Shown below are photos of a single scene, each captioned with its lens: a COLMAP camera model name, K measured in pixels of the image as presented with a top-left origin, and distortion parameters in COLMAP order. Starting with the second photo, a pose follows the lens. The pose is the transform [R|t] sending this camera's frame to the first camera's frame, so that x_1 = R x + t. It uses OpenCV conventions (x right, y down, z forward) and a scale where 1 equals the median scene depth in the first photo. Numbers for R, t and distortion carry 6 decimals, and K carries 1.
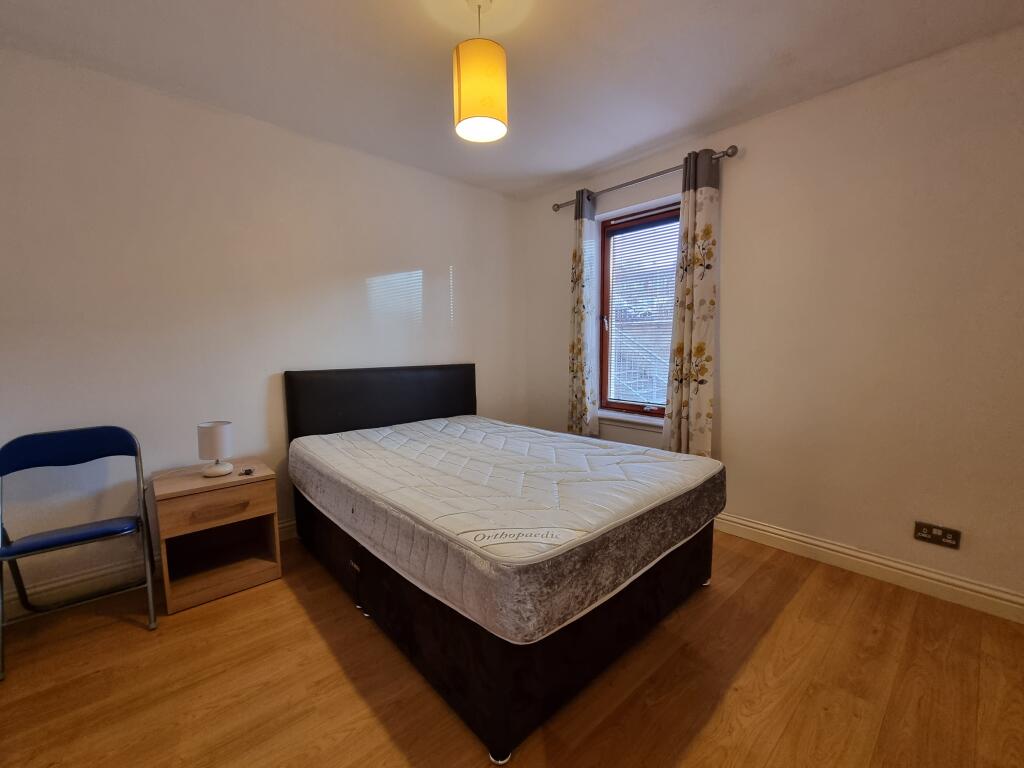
lens RADIAL K [[420.4, 0, 505.9], [0, 420.4, 384.6], [0, 0, 1]] dist [0.003072, -0.000225]
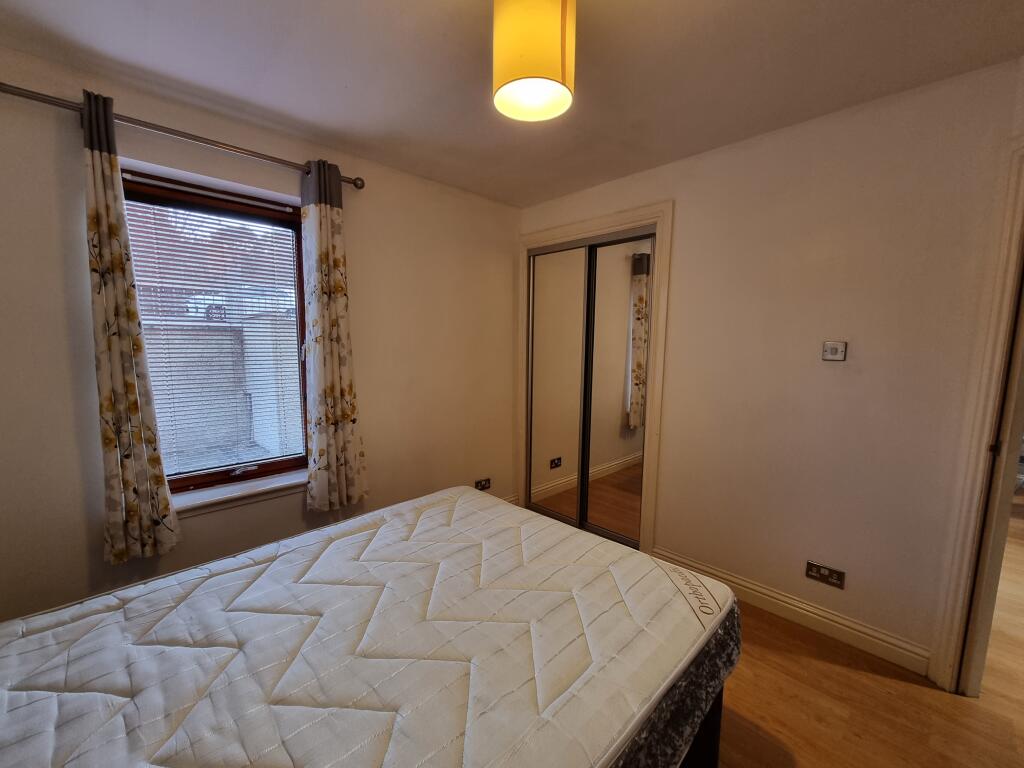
lens RADIAL K [[420.4, 0, 506.7], [0, 420.4, 388.9], [0, 0, 1]] dist [0.003072, -0.000225]
pose [[-0.025709, -0.105701, 0.994066, -0.373469], [0.093629, 0.989769, 0.107666, -0.116943], [-0.995275, 0.095841, -0.015550, 0.543055]]
